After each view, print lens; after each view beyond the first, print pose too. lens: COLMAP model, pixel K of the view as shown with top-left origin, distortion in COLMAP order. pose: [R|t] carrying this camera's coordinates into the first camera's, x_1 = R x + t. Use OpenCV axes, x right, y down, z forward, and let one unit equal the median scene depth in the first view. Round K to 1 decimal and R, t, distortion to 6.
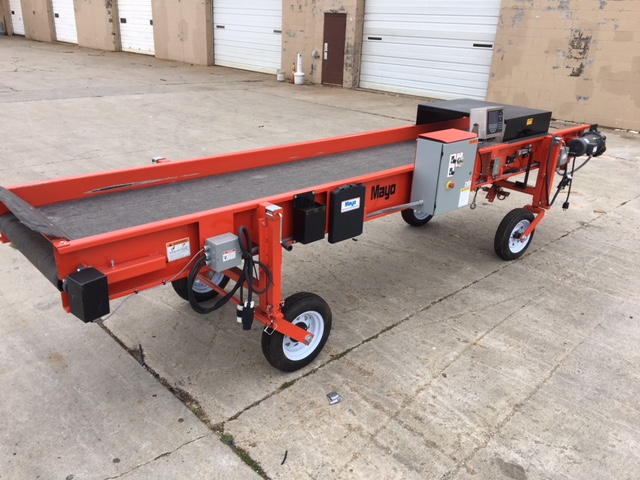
lens RADIAL K [[542.0, 0, 319.4], [0, 542.0, 240.4], [0, 0, 1]] dist [0.033383, -0.026099]
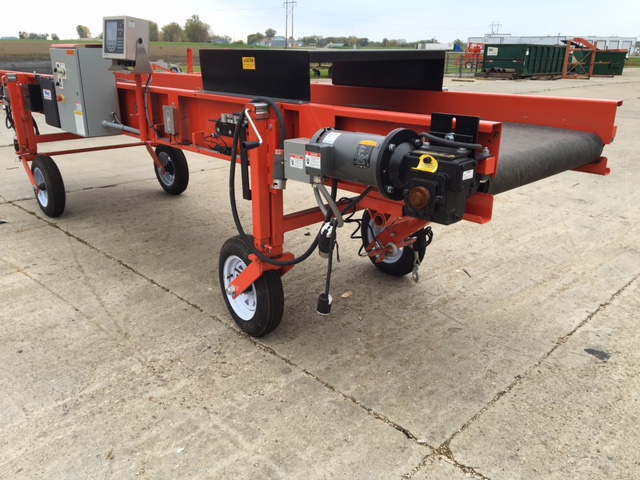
lens RADIAL K [[542.0, 0, 320.3], [0, 542.0, 241.7], [0, 0, 1]] dist [0.033383, -0.026099]
pose [[0.020772, 0.298619, -0.954146, 0.848901], [-0.387360, 0.882215, 0.267674, -0.215791], [0.921694, 0.364038, 0.133998, 0.975623]]
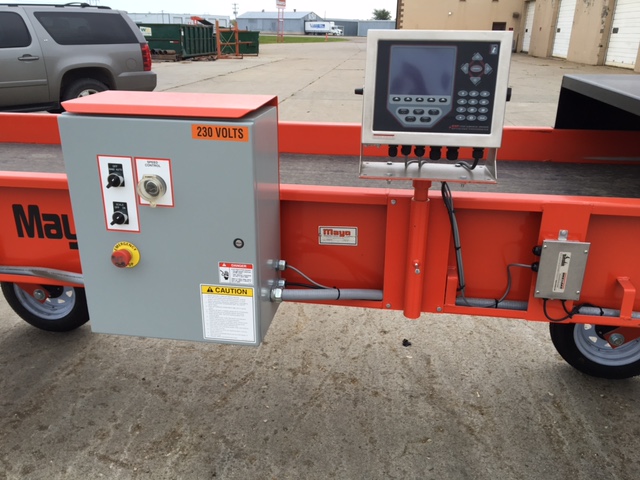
lens RADIAL K [[542.0, 0, 321.5], [0, 542.0, 238.0], [0, 0, 1]] dist [0.033383, -0.026099]
pose [[0.632949, 0.247058, -0.733715, 0.385616], [-0.279119, 0.956801, 0.081390, -0.121147], [0.722128, 0.153278, 0.674565, 0.624938]]
